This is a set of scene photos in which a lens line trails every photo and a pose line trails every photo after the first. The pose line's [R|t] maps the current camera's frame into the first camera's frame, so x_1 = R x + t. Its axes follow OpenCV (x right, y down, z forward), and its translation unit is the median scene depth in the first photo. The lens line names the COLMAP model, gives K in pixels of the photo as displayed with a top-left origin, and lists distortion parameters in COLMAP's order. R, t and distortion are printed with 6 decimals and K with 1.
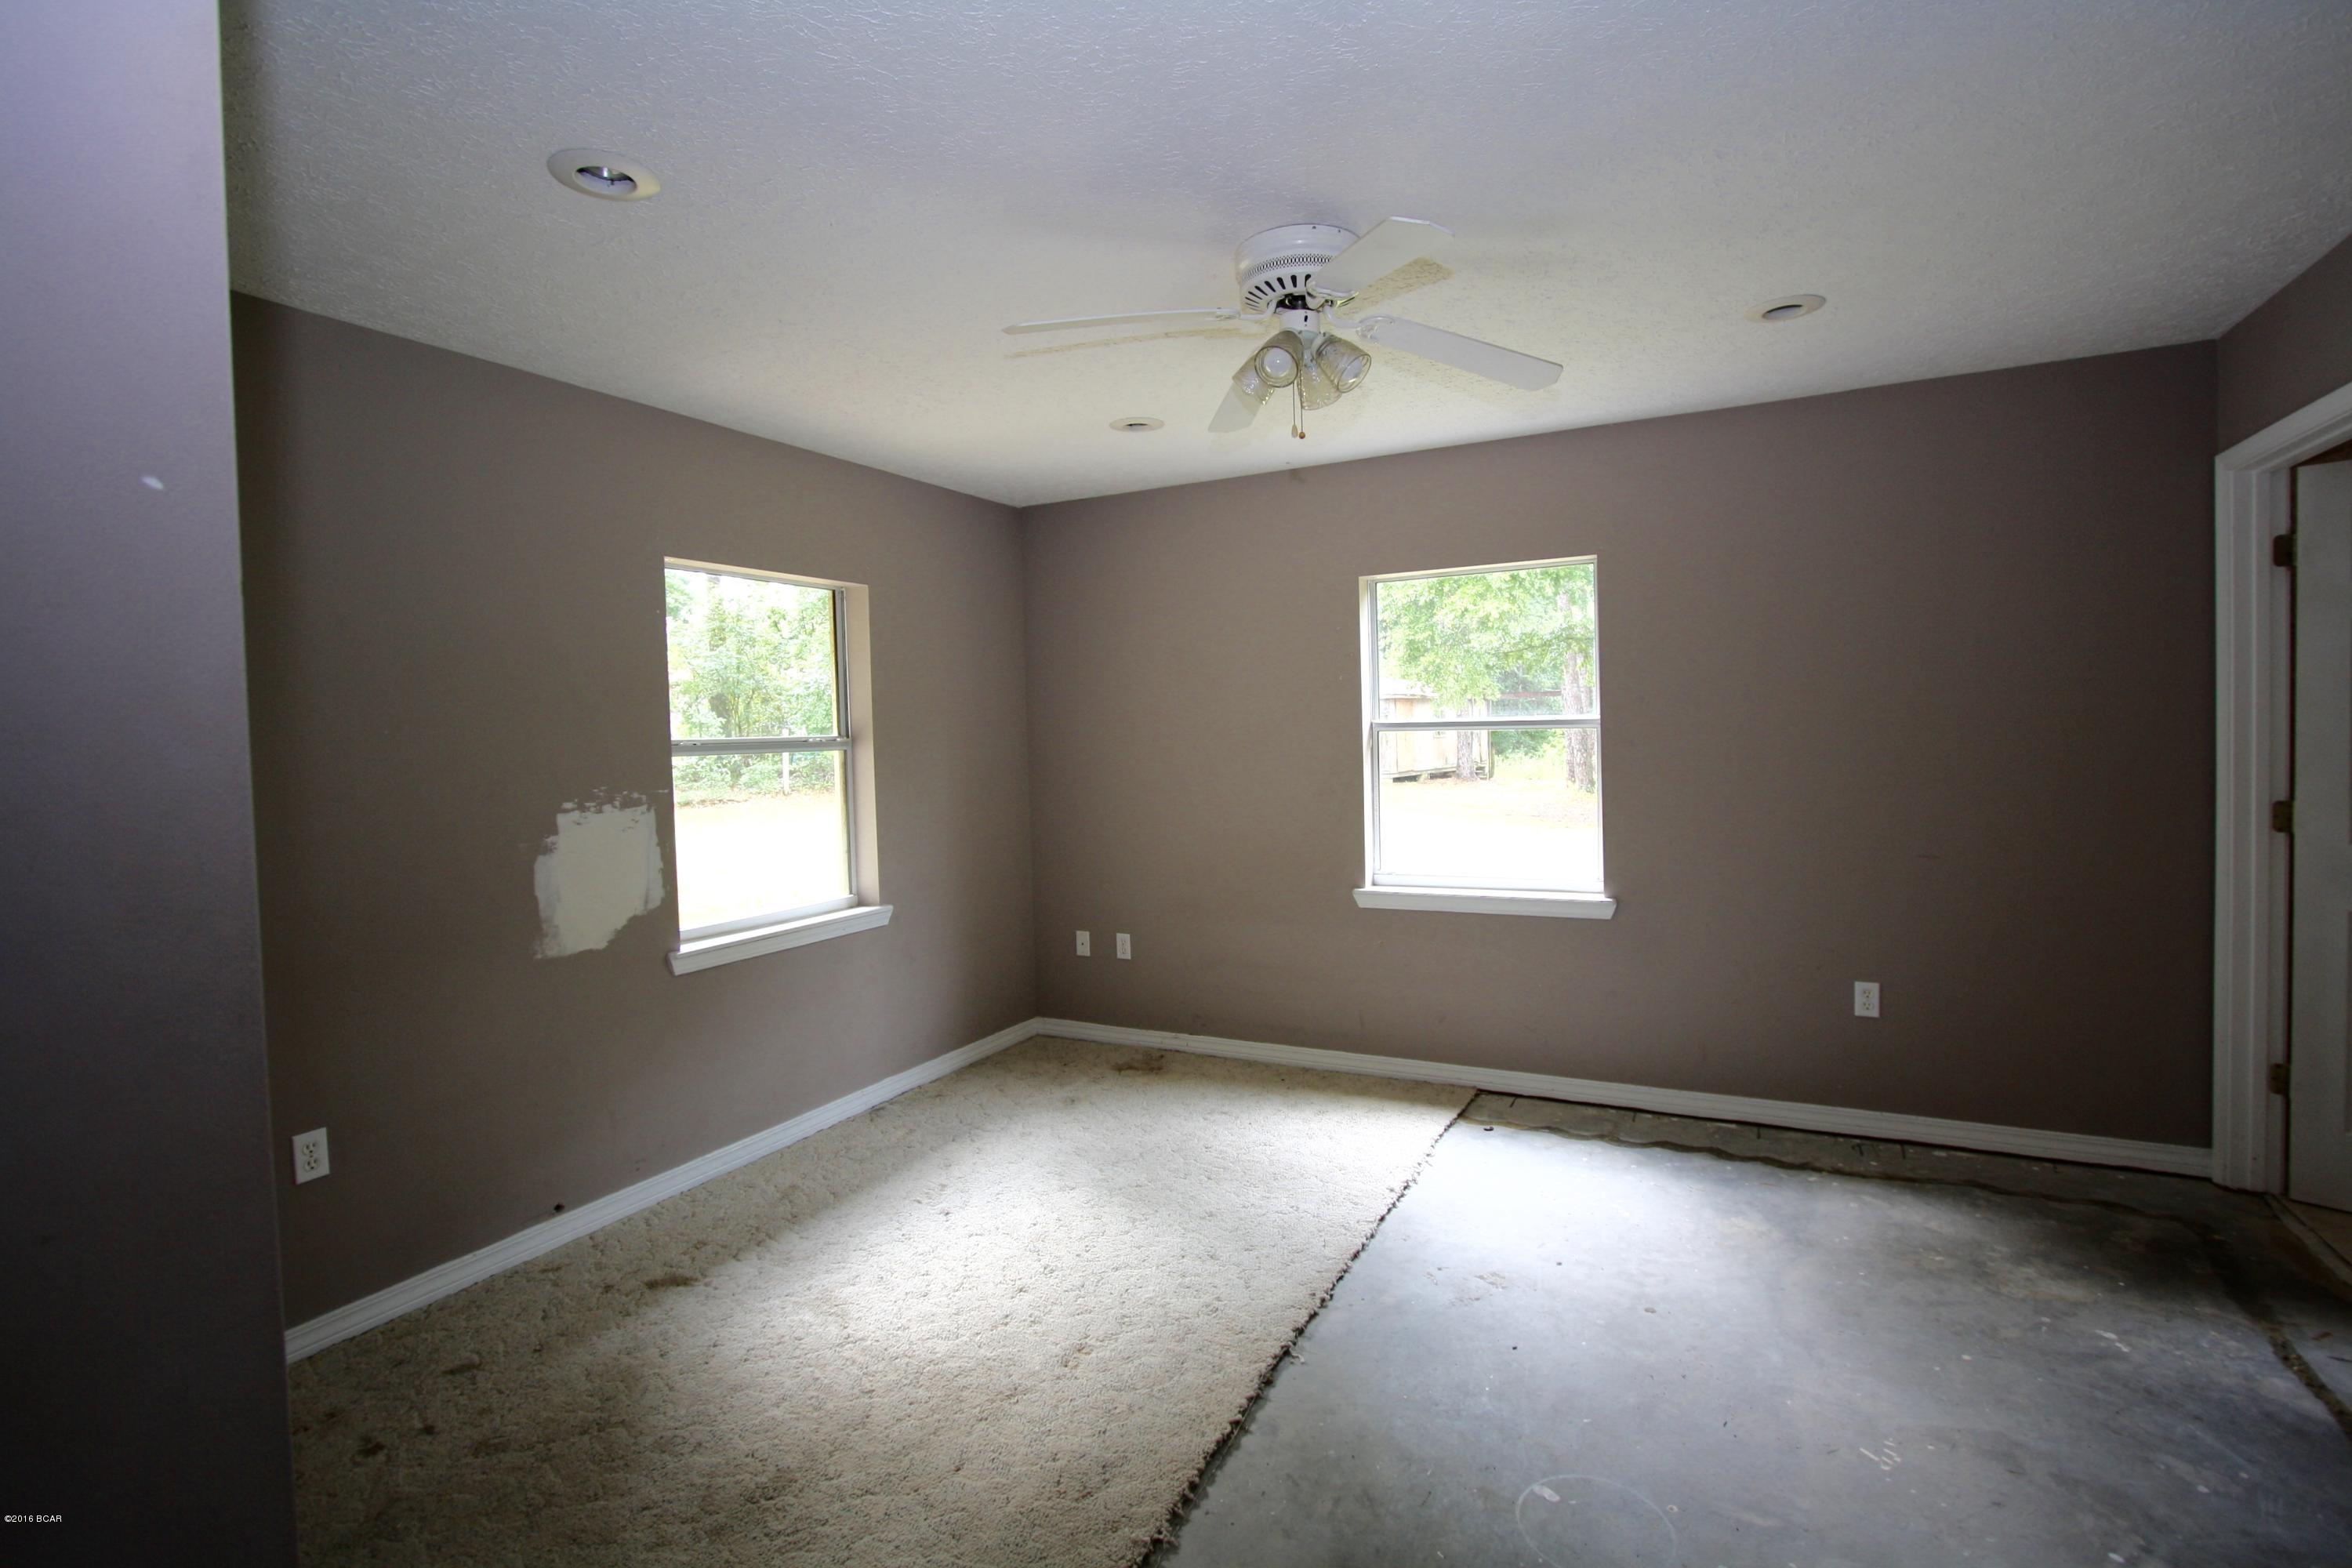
lens RADIAL K [[1094.4, 0, 1178.5], [0, 1094.4, 766.5], [0, 0, 1]] dist [-0.017658, 0.002541]
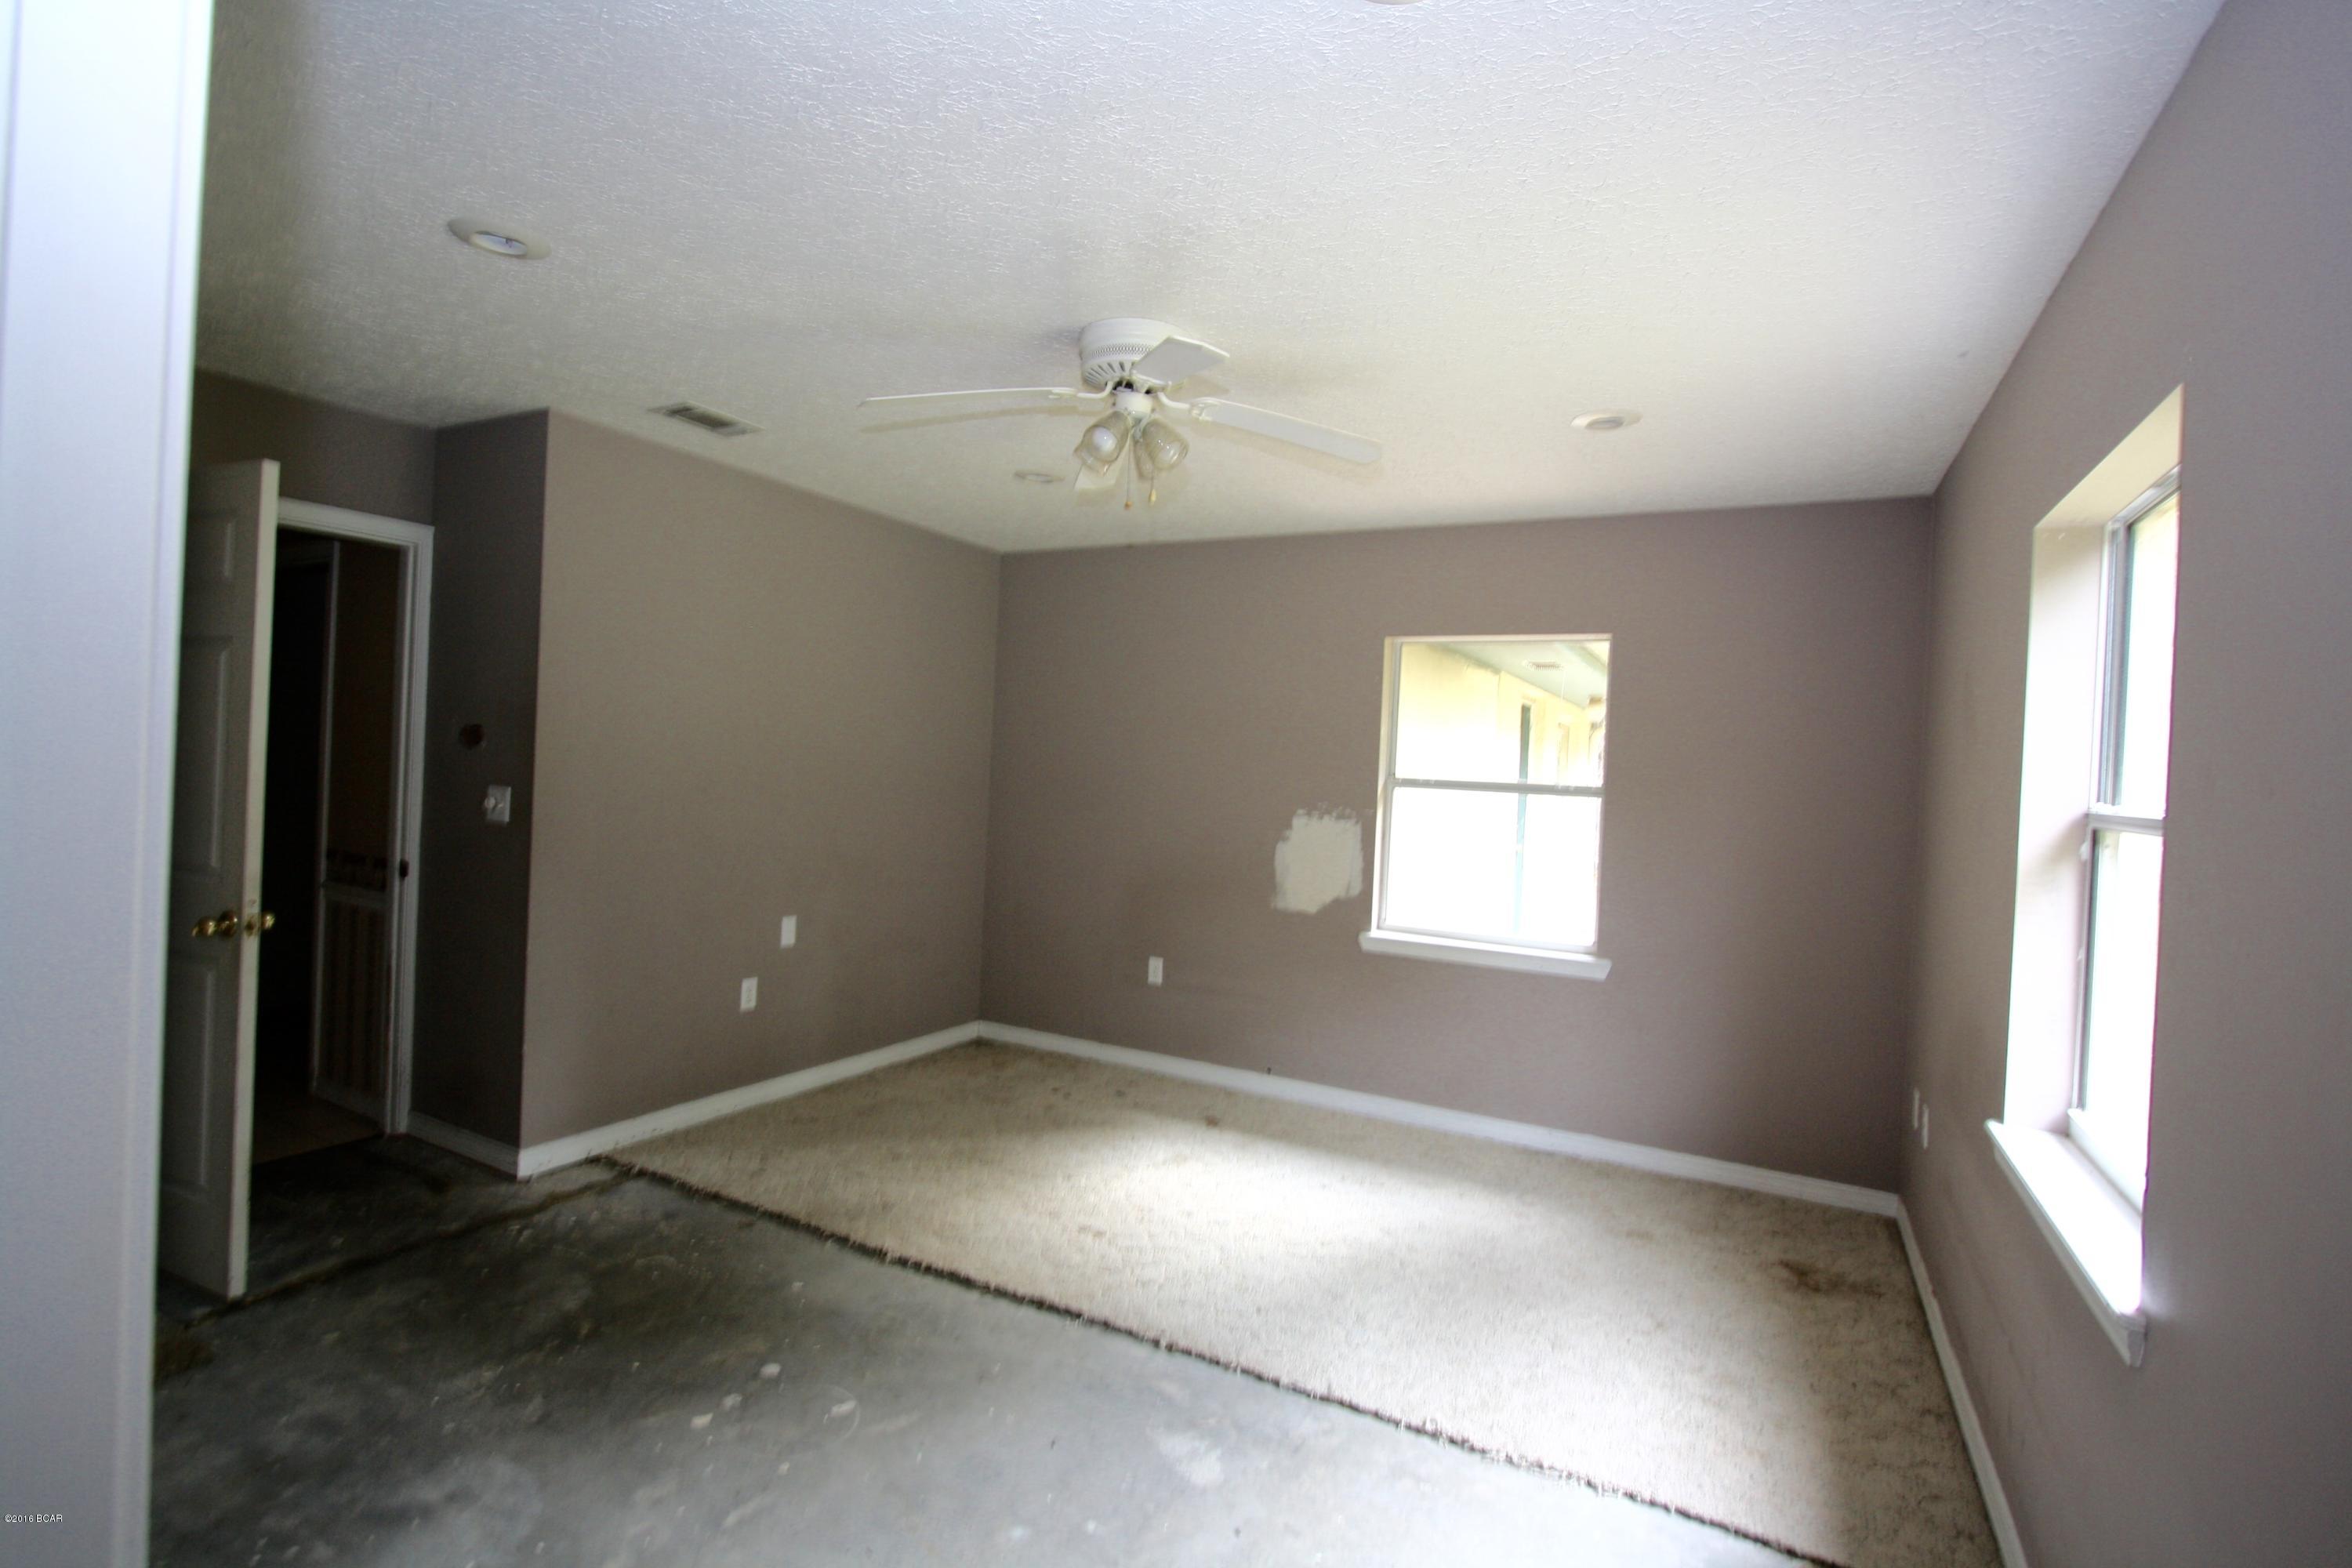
lens RADIAL K [[1094.4, 0, 1170.3], [0, 1094.4, 780.8], [0, 0, 1]] dist [-0.017658, 0.002541]
pose [[-0.027072, 0.037172, -0.998942, 0.910900], [-0.076224, 0.996322, 0.039140, -0.050475], [0.996723, 0.077203, -0.024139, 0.816918]]
